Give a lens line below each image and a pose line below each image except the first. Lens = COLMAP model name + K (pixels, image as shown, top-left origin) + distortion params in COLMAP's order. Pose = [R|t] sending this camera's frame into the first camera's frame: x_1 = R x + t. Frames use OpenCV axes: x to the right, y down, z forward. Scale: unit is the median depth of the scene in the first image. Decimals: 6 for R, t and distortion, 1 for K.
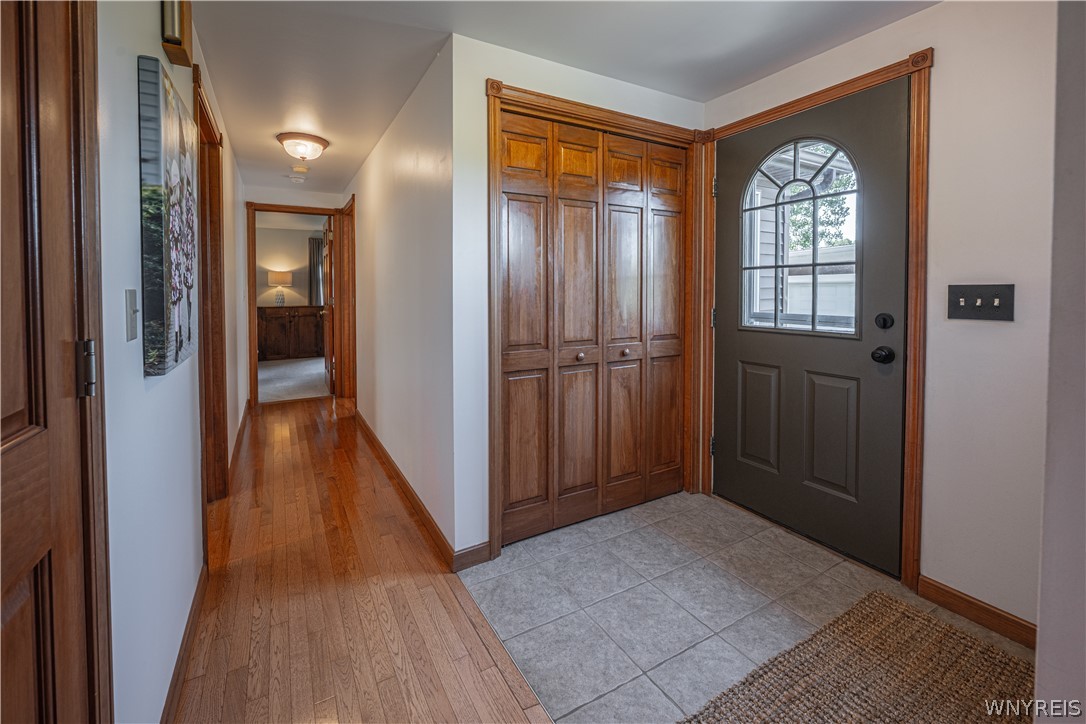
lens RADIAL K [[453.0, 0, 565.3], [0, 453.0, 303.5], [0, 0, 1]] dist [-0.000543, -0.000159]
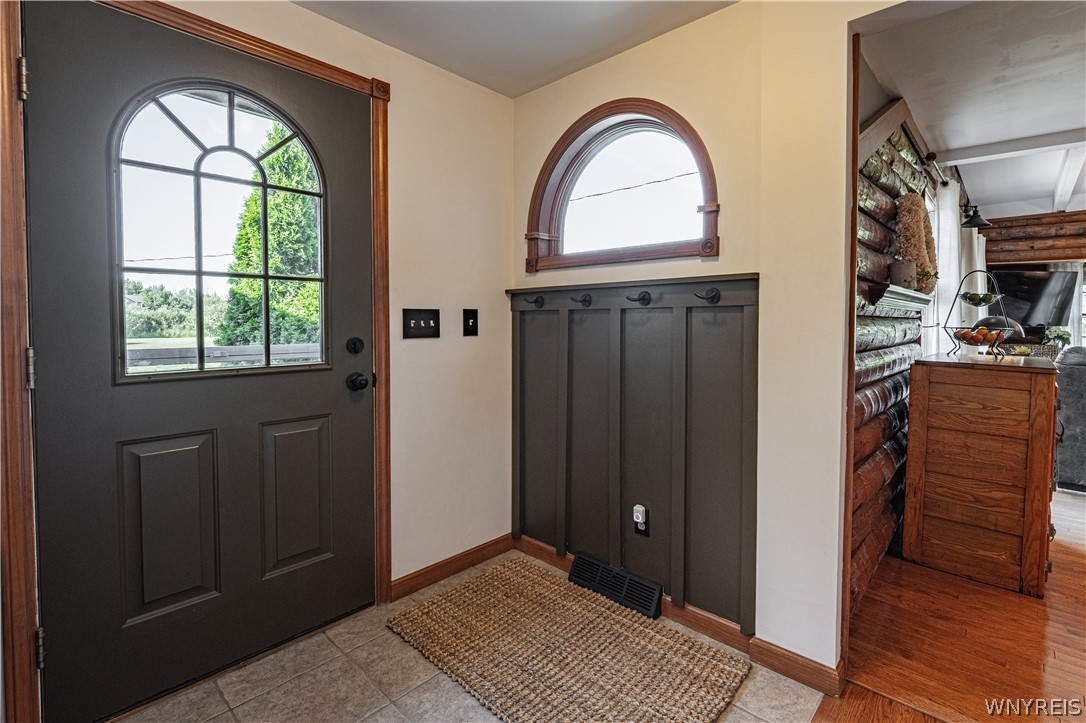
lens RADIAL K [[502.7, 0, 571.1], [0, 502.7, 333.2], [0, 0, 1]] dist [0.000318, -0.000107]
pose [[-0.268042, -0.031231, 0.962901, -0.418634], [0.021214, 0.999041, 0.038309, -0.017304], [-0.963174, 0.030695, -0.267123, 0.843408]]
